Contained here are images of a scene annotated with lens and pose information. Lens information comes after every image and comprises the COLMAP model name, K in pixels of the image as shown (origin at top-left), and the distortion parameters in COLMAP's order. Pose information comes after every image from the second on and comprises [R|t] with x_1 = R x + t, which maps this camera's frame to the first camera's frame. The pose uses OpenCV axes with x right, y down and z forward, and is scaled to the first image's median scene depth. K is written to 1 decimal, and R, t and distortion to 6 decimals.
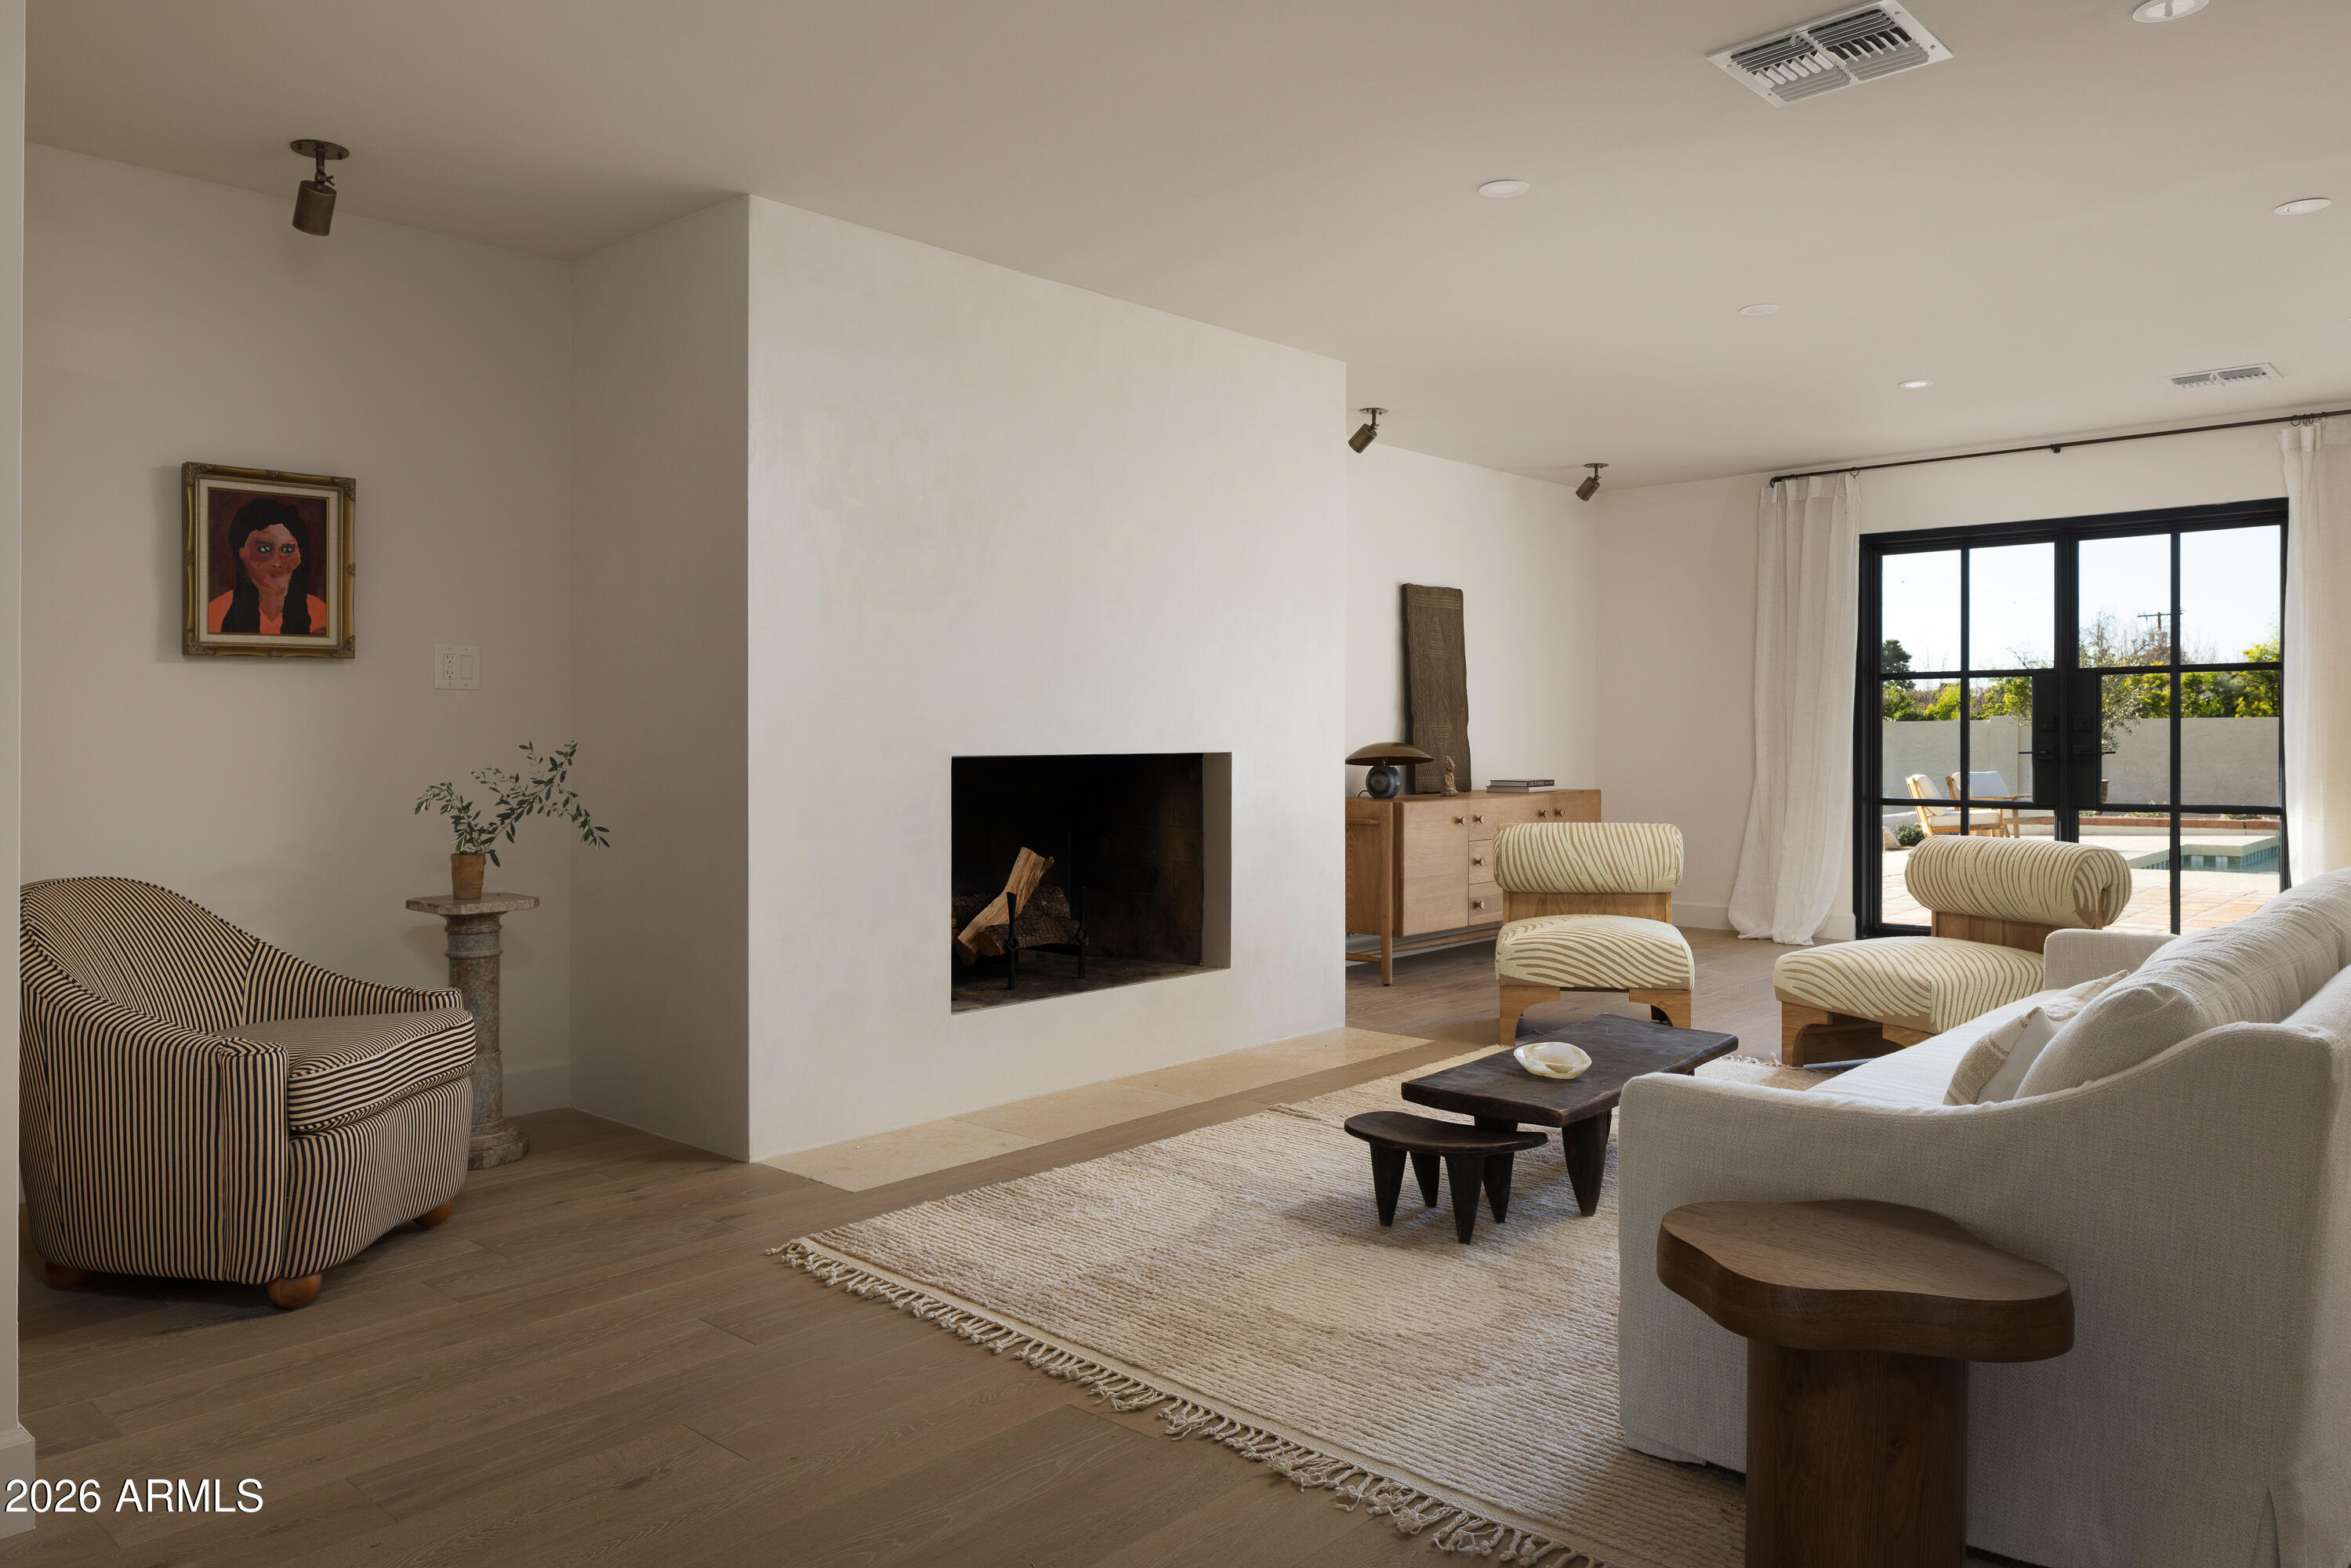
lens RADIAL K [[1556.2, 0, 1175.5], [0, 1556.2, 784.0], [0, 0, 1]] dist [-0.078056, -0.001946]
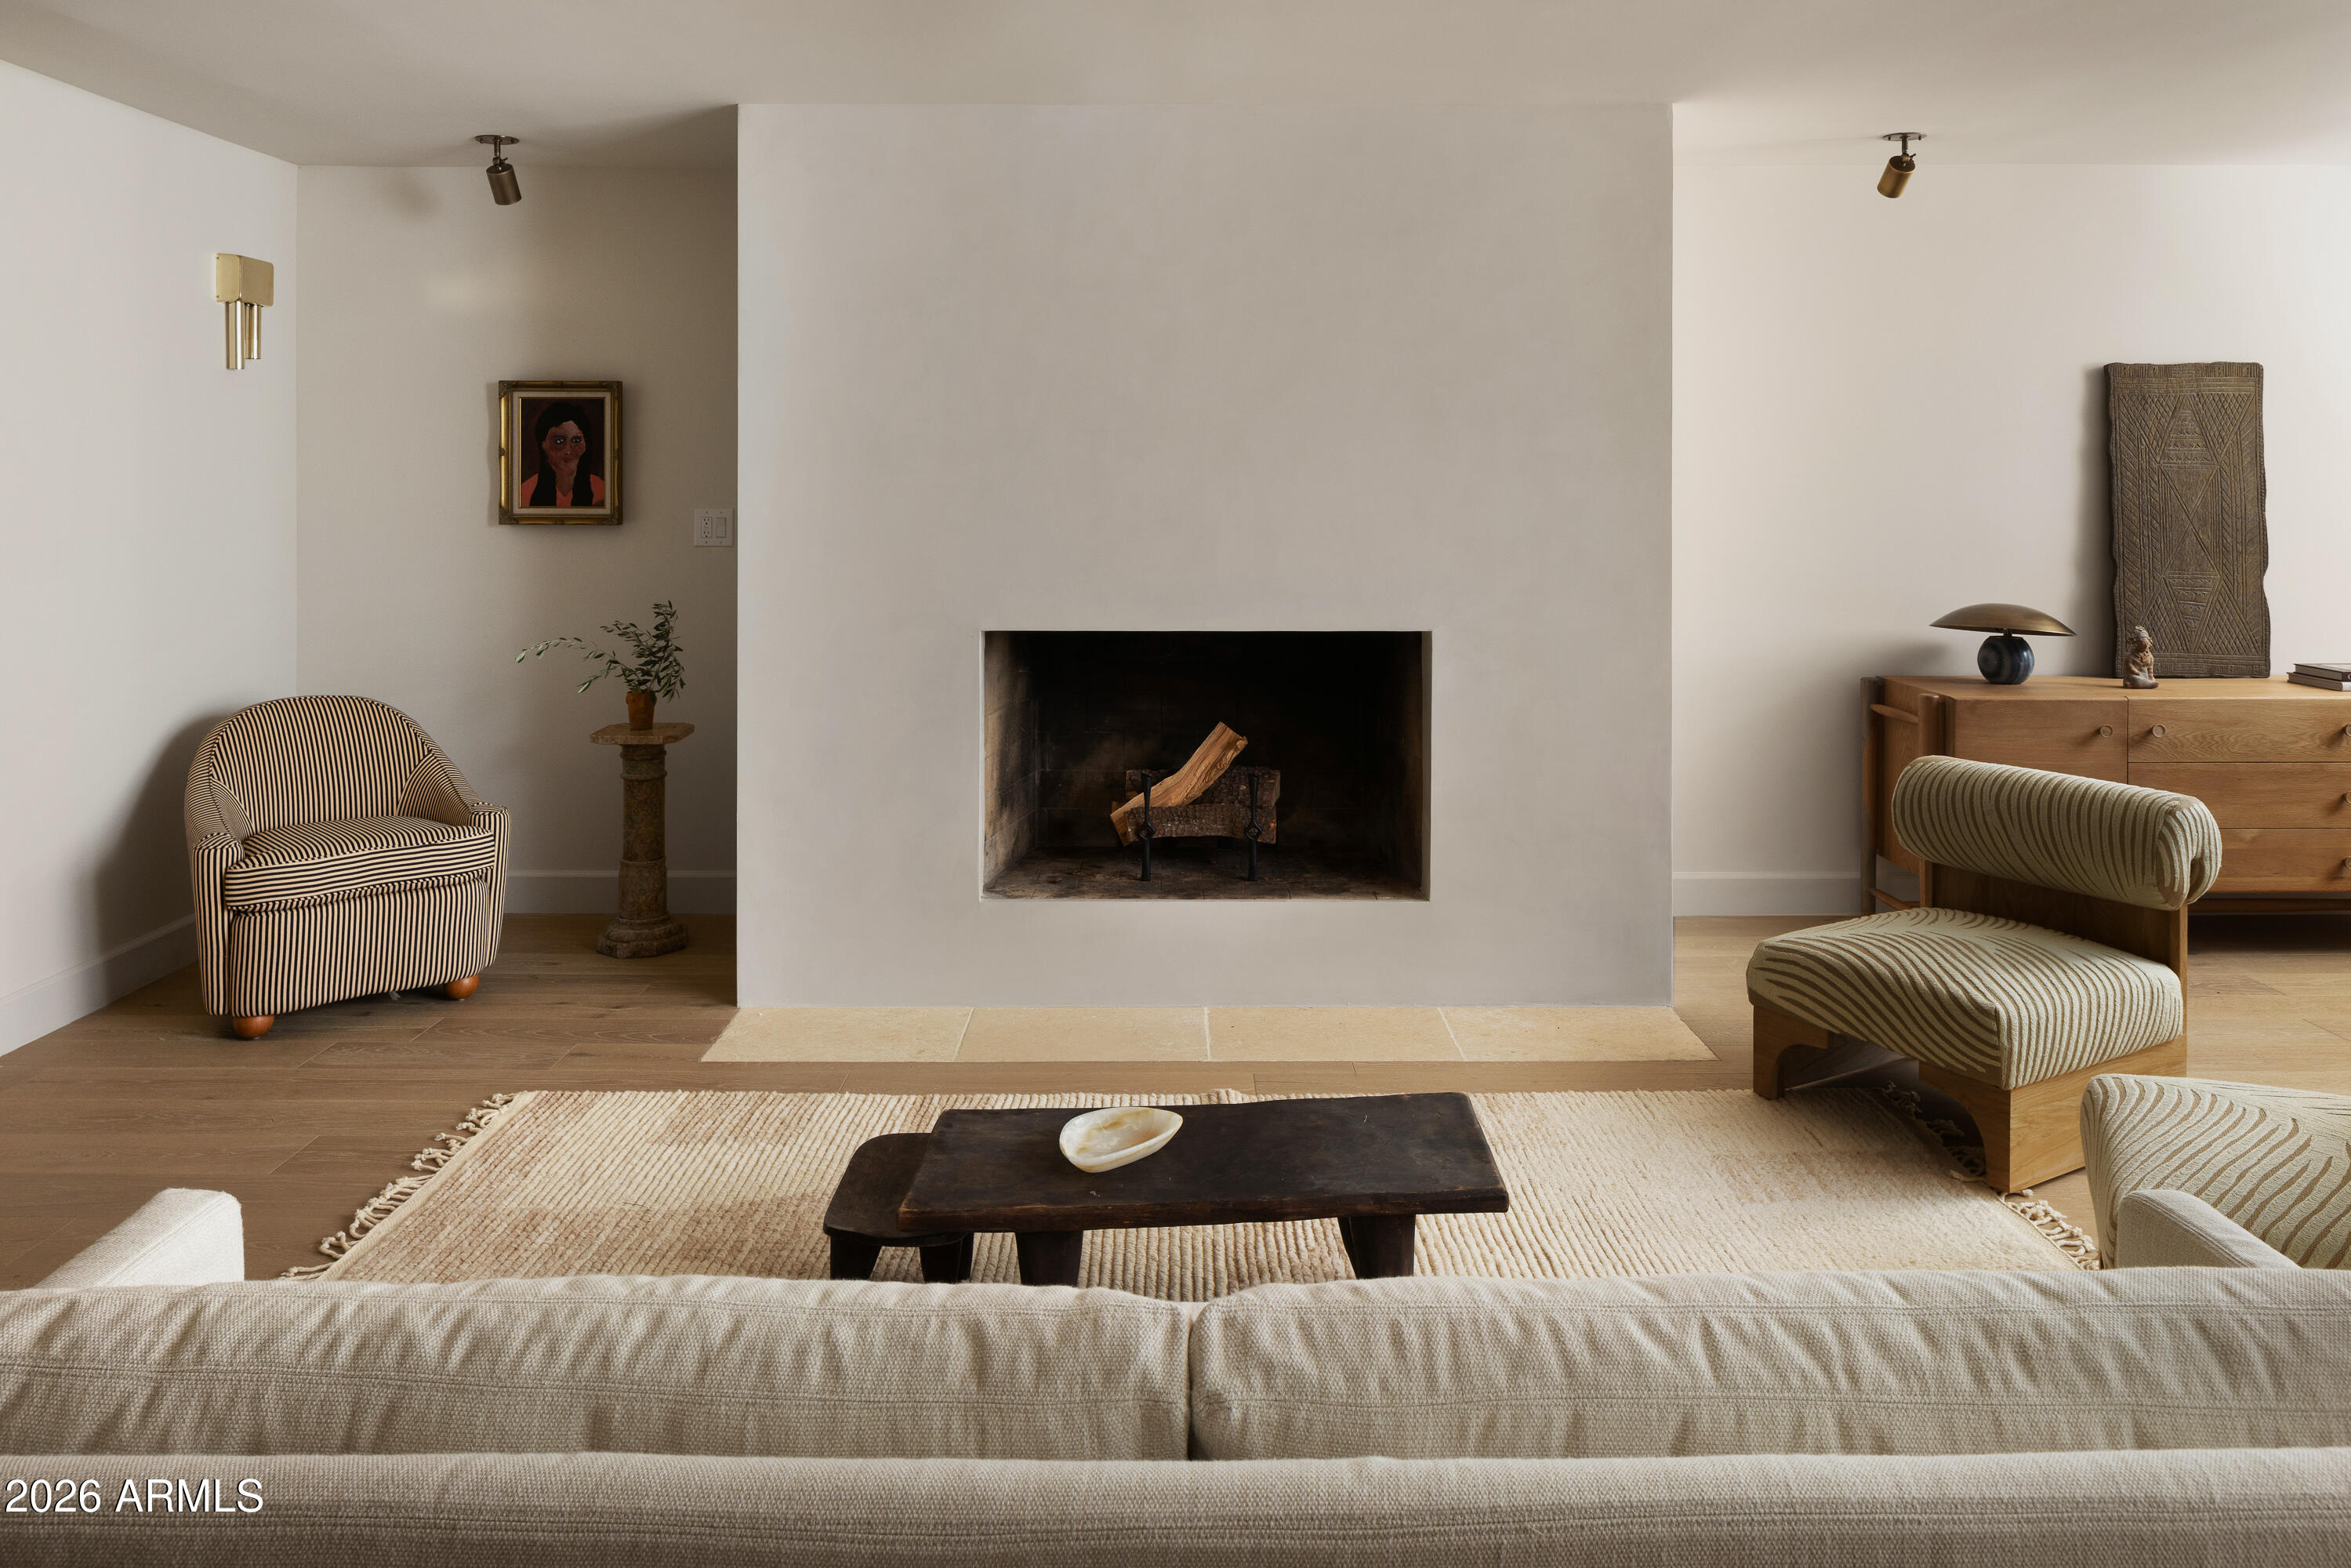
lens RADIAL K [[1567.2, 0, 1174.9], [0, 1567.2, 489.0], [0, 0, 1]] dist [-0.004004, -0.000788]
pose [[0.678927, 0.005978, -0.734182, 0.724350], [-0.025661, 0.999549, -0.015591, -0.104861], [0.733757, 0.029425, 0.678774, 0.466140]]
